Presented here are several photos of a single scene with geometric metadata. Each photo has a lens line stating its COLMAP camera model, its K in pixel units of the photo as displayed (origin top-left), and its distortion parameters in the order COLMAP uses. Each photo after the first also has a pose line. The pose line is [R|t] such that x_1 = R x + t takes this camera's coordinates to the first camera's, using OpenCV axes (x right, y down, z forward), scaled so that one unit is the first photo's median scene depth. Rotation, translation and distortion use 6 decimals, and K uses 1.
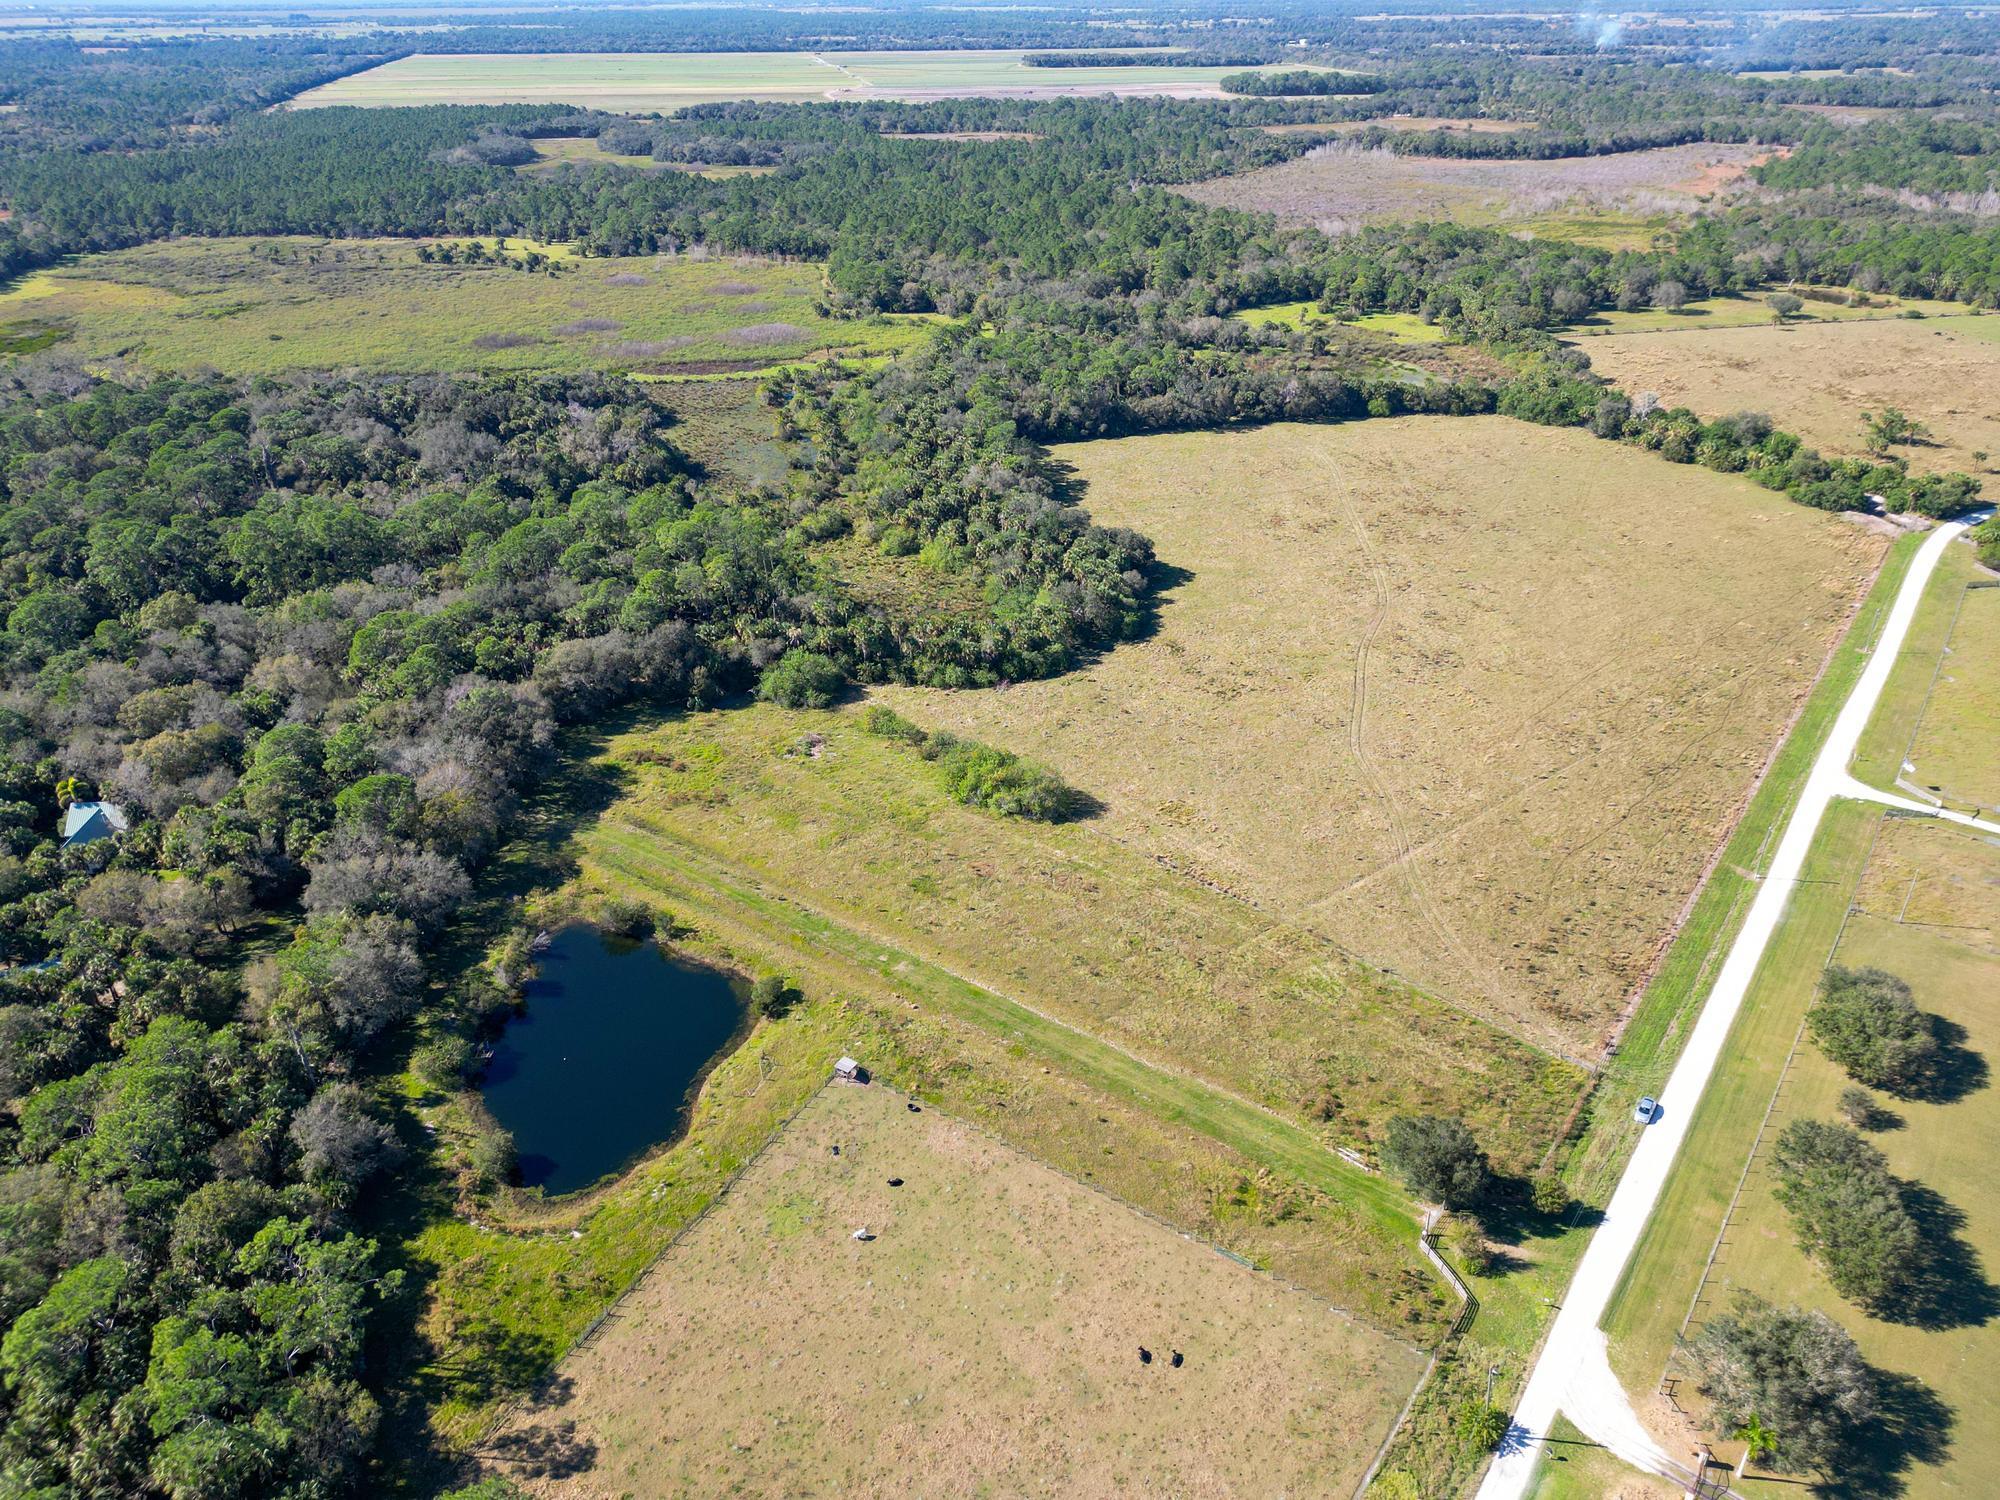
lens RADIAL K [[1394.4, 0, 996.1], [0, 1394.4, 756.7], [0, 0, 1]] dist [0.071592, -0.066811]
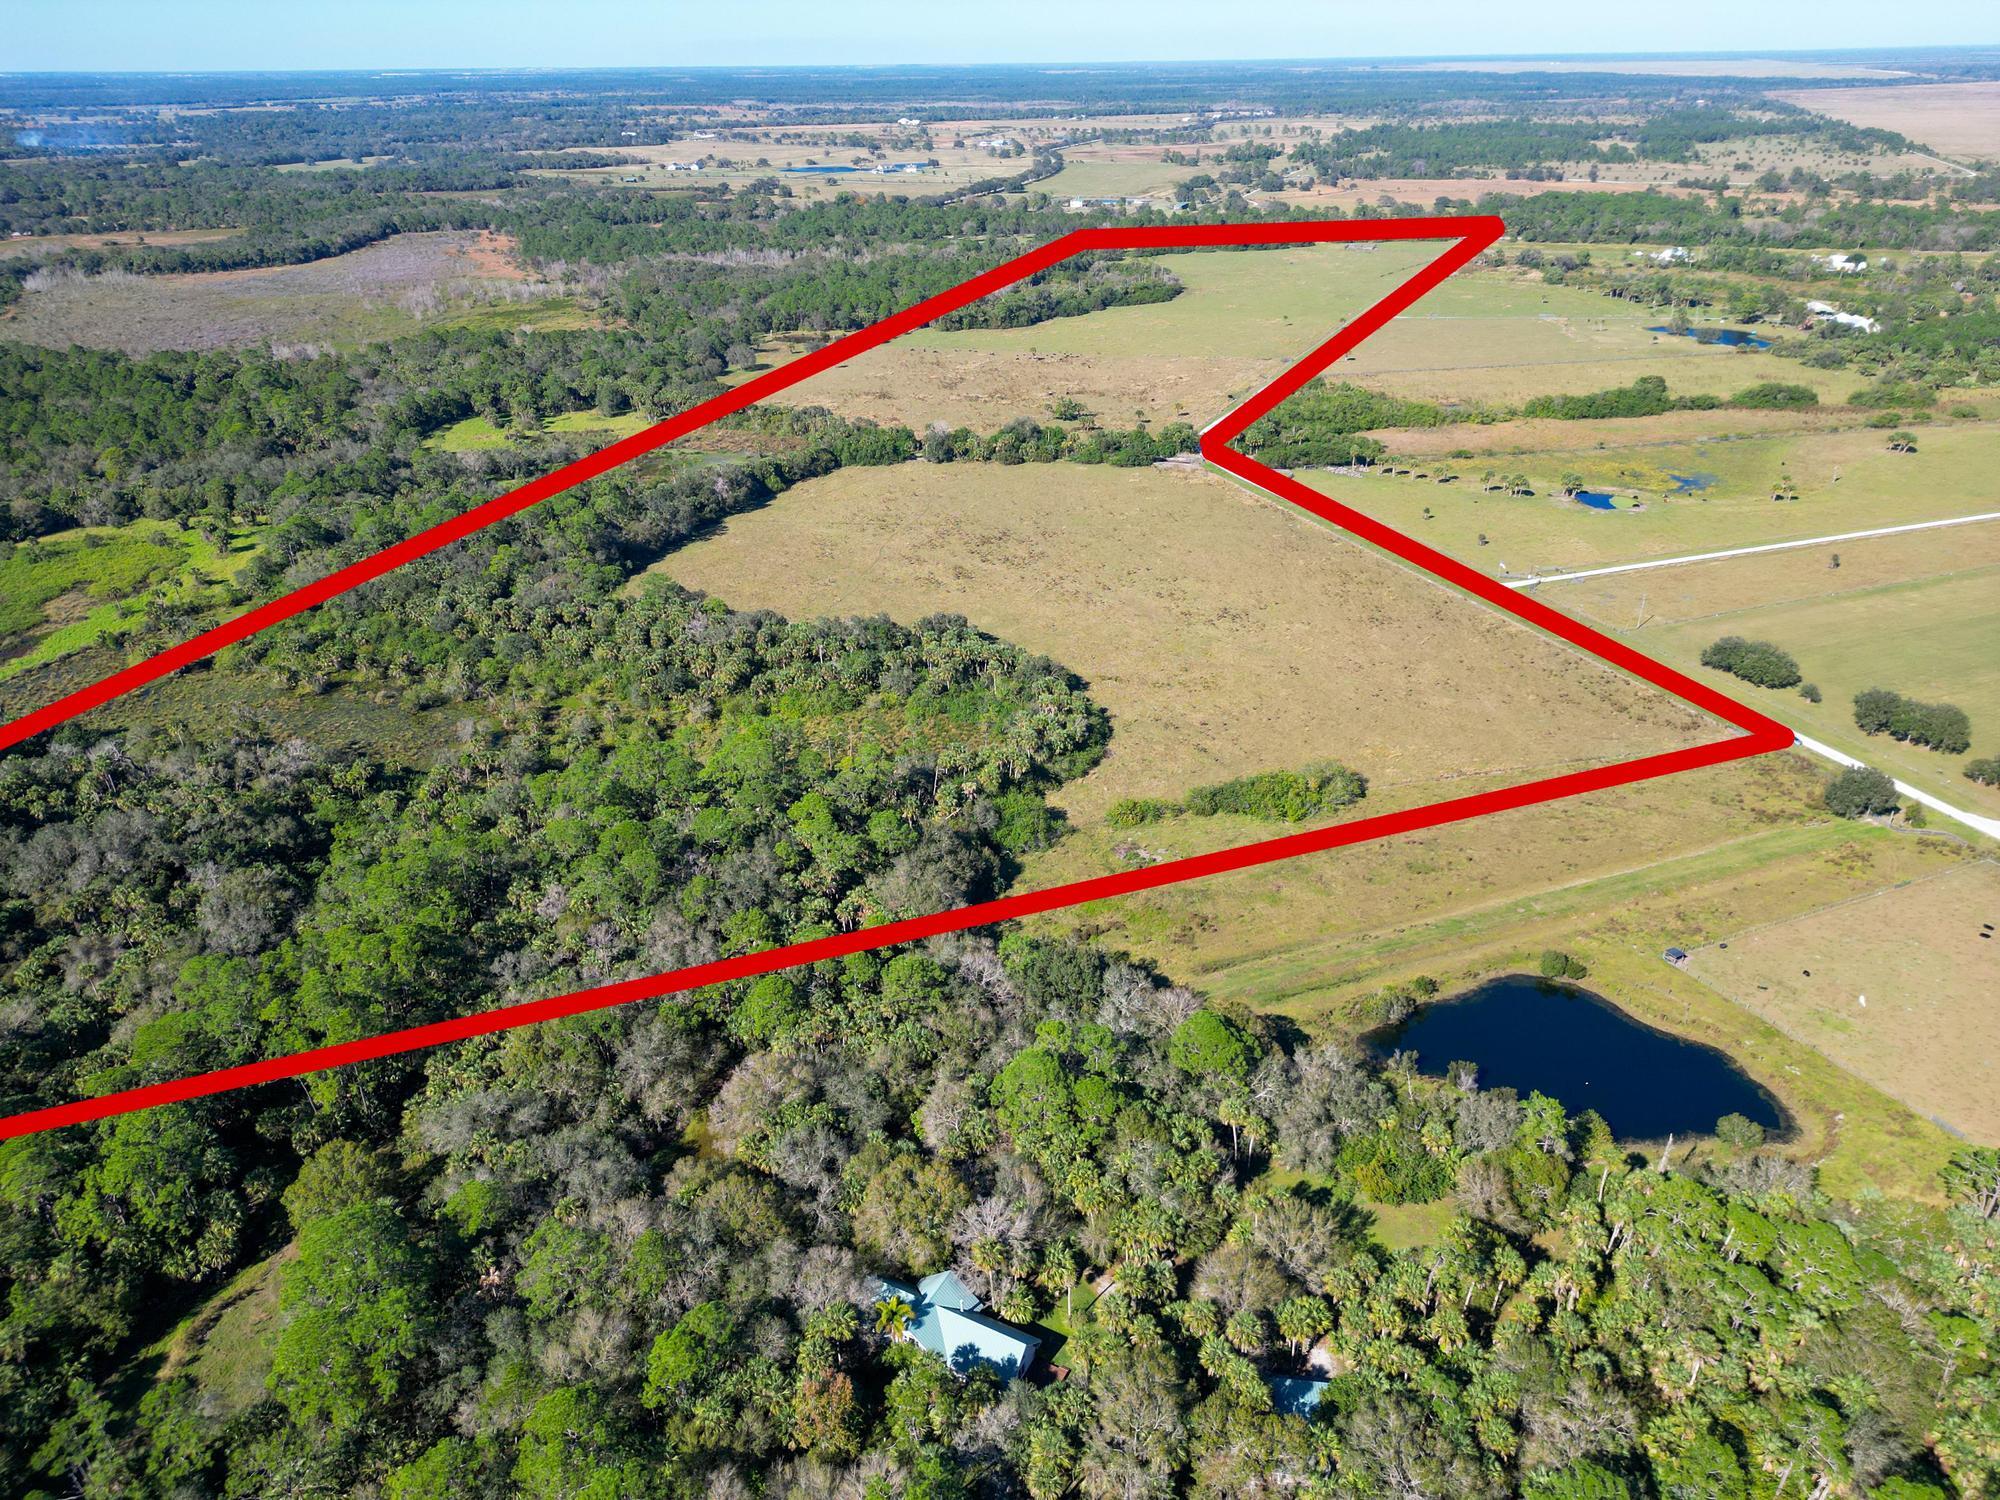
lens RADIAL K [[1394.4, 0, 996.1], [0, 1394.4, 756.7], [0, 0, 1]] dist [0.071592, -0.066811]
pose [[0.537467, -0.376453, 0.754594, -0.527292], [0.415247, 0.896968, 0.151717, -0.152909], [-0.733961, 0.231799, 0.638412, 0.236862]]
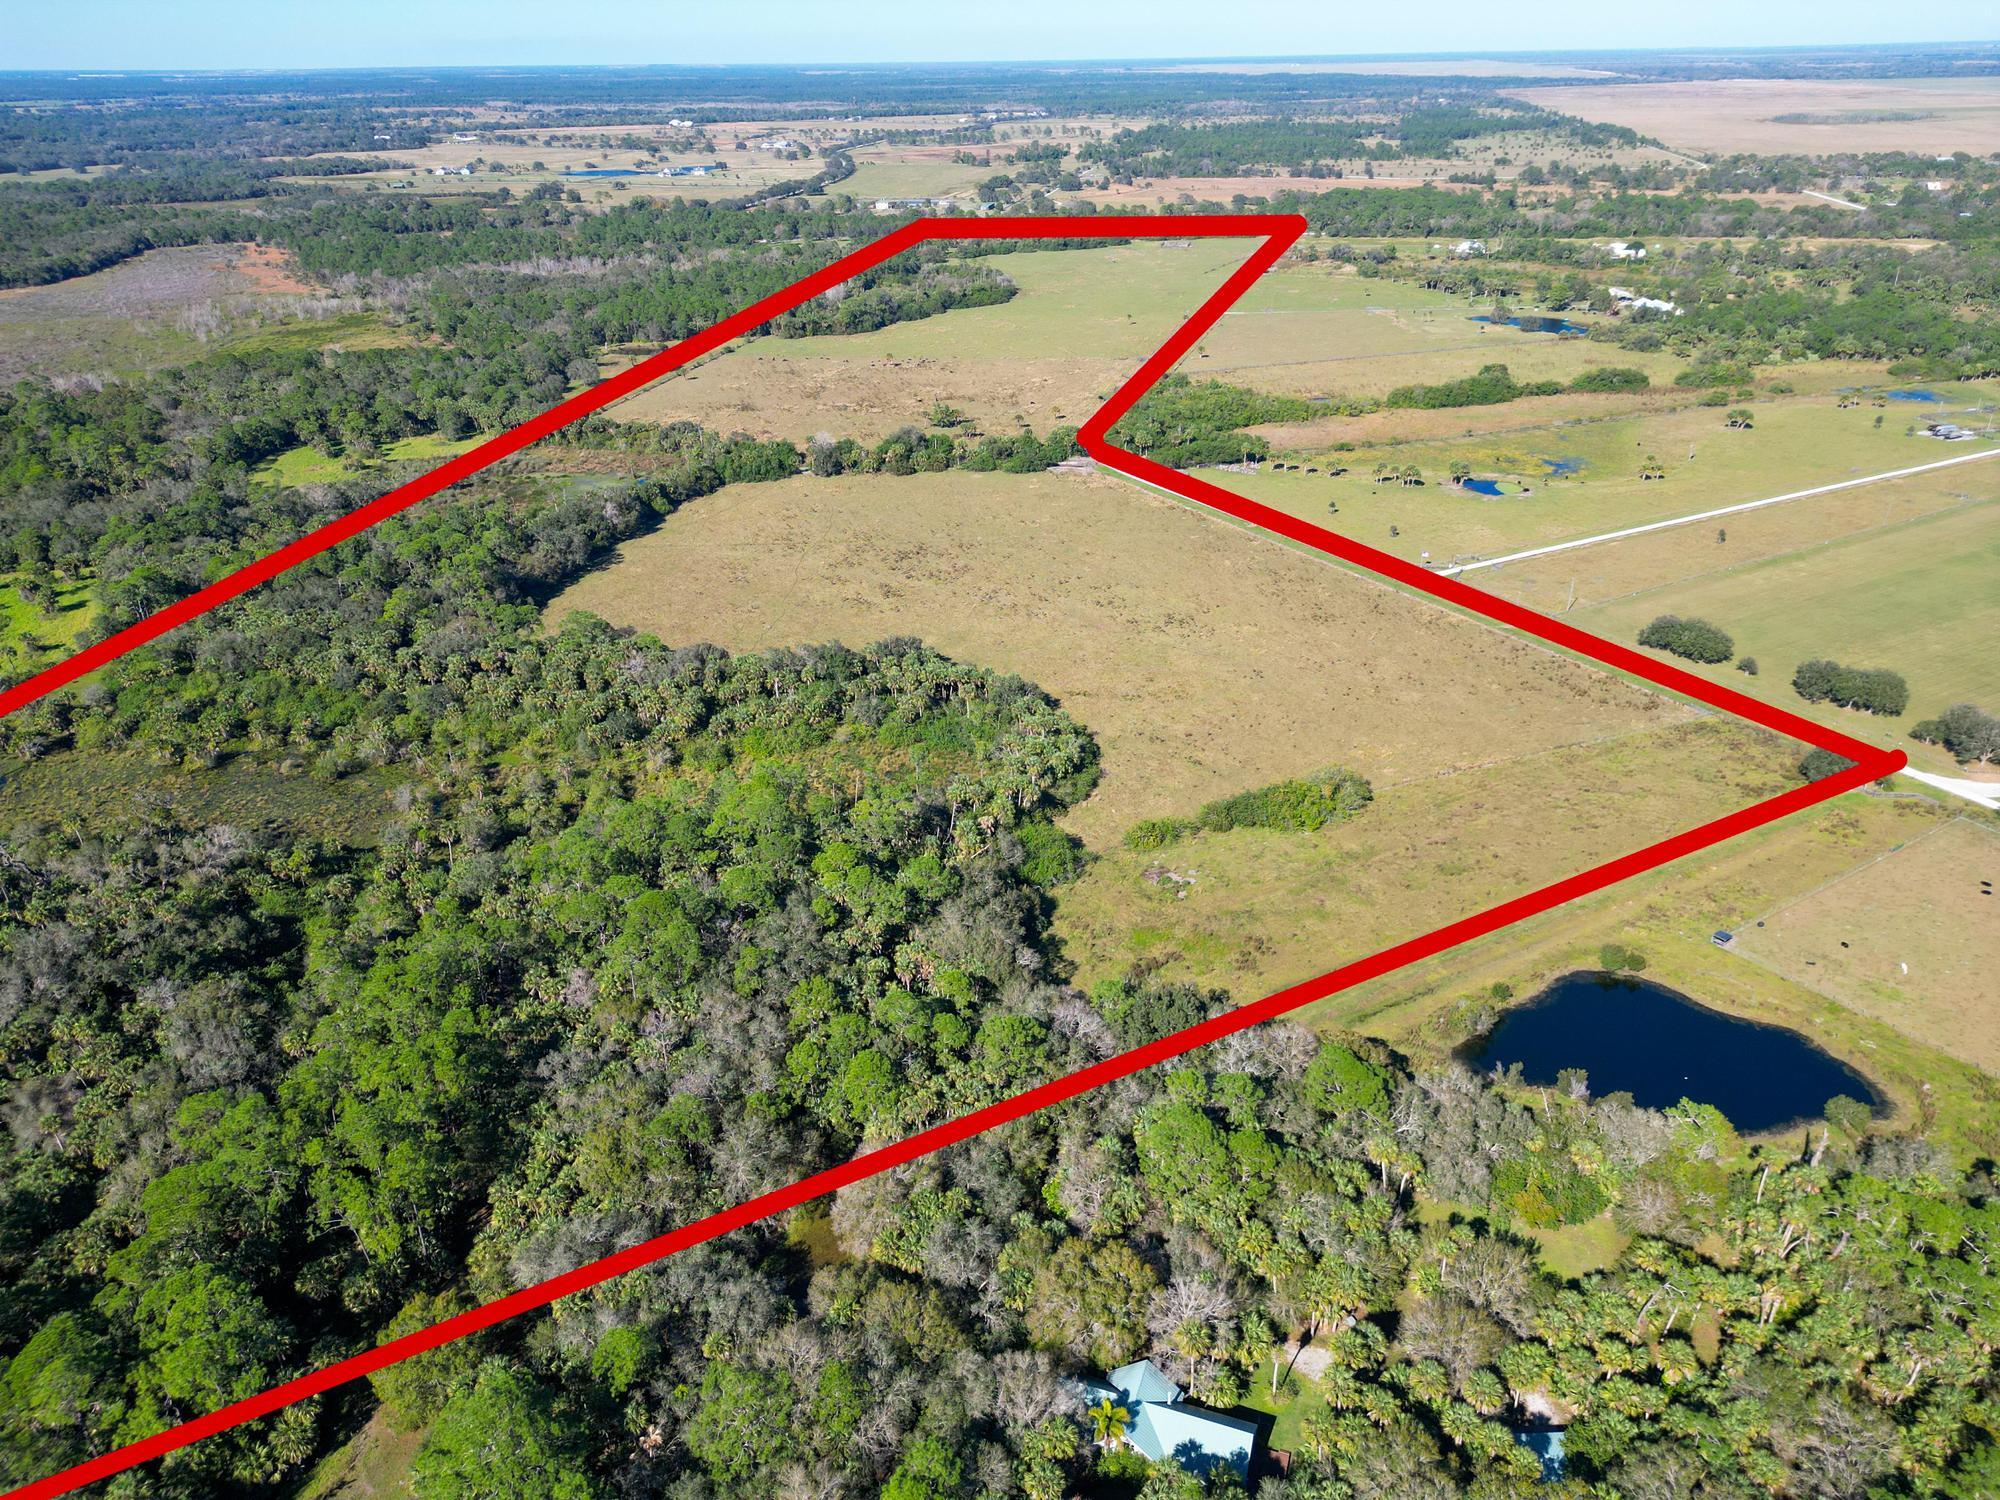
lens RADIAL K [[1394.4, 0, 996.1], [0, 1394.4, 756.7], [0, 0, 1]] dist [0.071592, -0.066811]
pose [[0.400069, -0.409300, 0.820011, -0.541347], [0.452401, 0.866324, 0.211699, -0.196466], [-0.797044, 0.286279, 0.531757, 0.316120]]
